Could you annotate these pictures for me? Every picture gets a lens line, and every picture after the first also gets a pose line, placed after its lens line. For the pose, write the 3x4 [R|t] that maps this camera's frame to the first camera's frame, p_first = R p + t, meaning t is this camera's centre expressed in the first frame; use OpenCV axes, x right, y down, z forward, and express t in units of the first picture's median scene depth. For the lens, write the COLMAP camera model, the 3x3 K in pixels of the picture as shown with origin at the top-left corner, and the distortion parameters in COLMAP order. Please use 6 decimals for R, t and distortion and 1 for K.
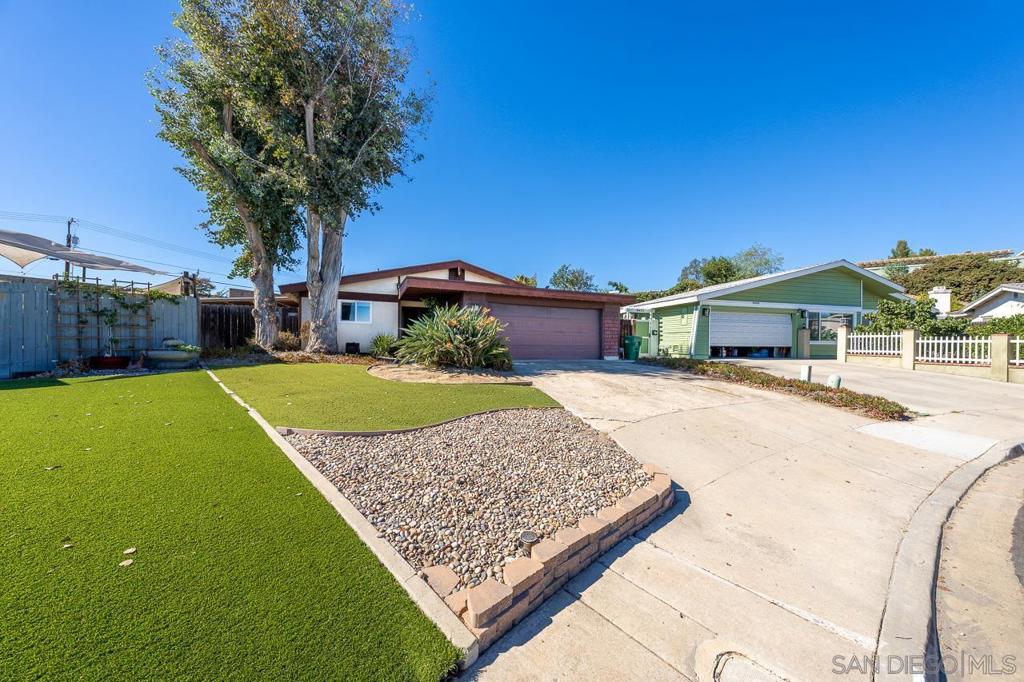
lens RADIAL K [[354.5, 0, 515.5], [0, 354.5, 342.6], [0, 0, 1]] dist [-0.004671, 0.000056]
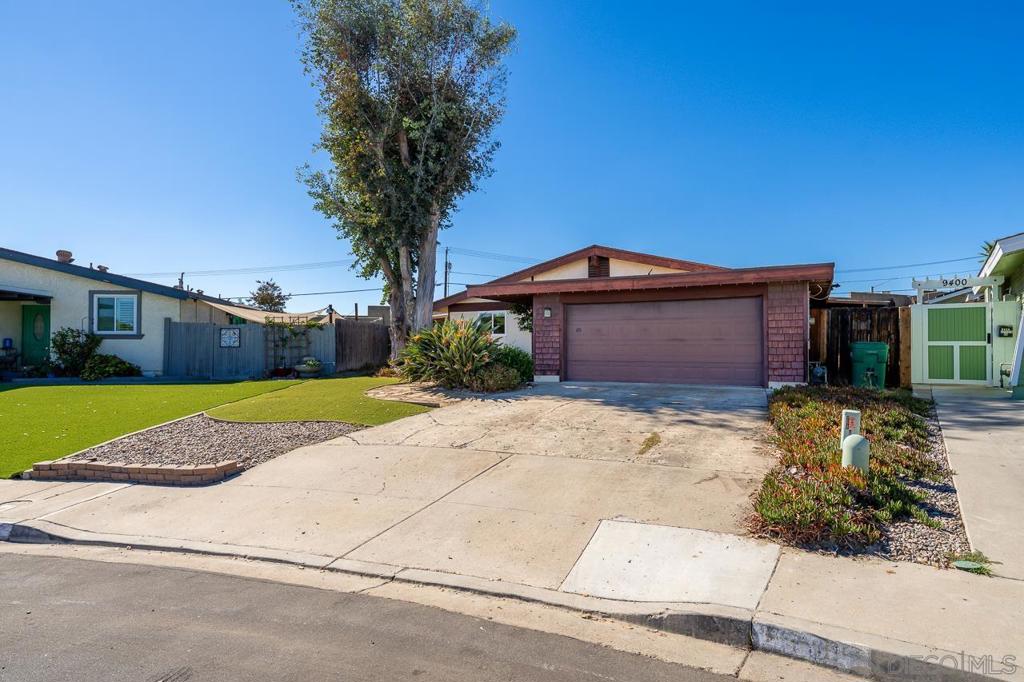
lens RADIAL K [[557.0, 0, 512.0], [0, 557.0, 341.0], [0, 0, 1]] dist [0.001375, 0.000231]
pose [[0.614937, -0.025527, -0.788163, 0.923733], [0.007420, 0.999619, -0.026586, -0.005035], [0.788541, 0.010501, 0.614892, 0.210507]]
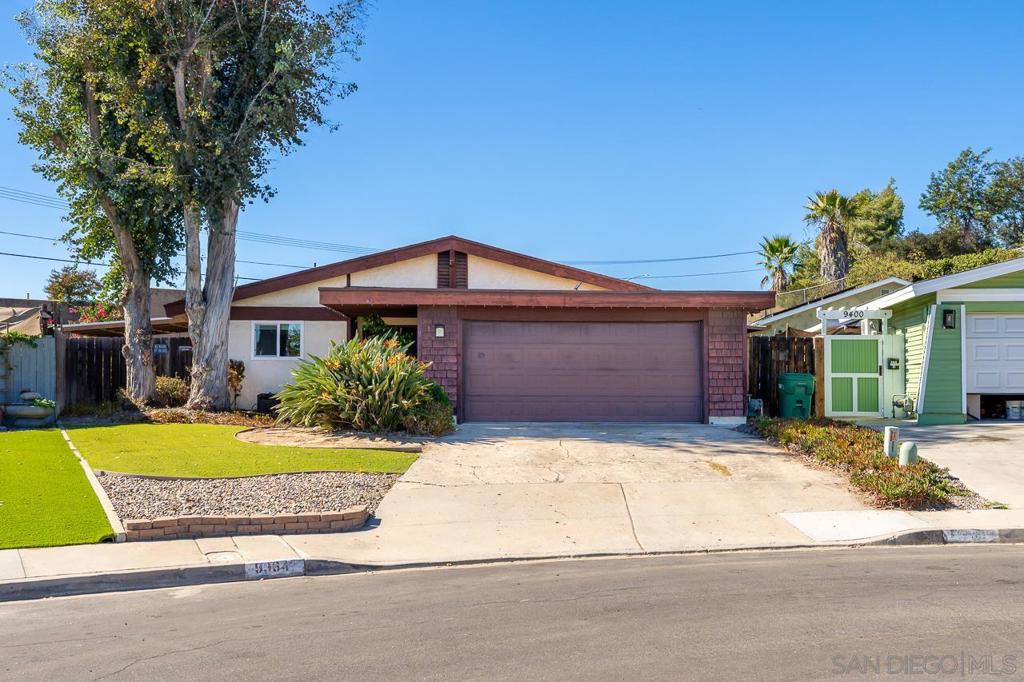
lens RADIAL K [[1112.0, 0, 512.0], [0, 1112.0, 341.0], [0, 0, 1]] dist [0.002087, -0.017986]
pose [[0.930532, -0.026158, -0.365276, 0.760264], [0.010833, 0.998975, -0.043940, -0.001562], [0.366051, 0.036930, 0.929862, -0.743247]]
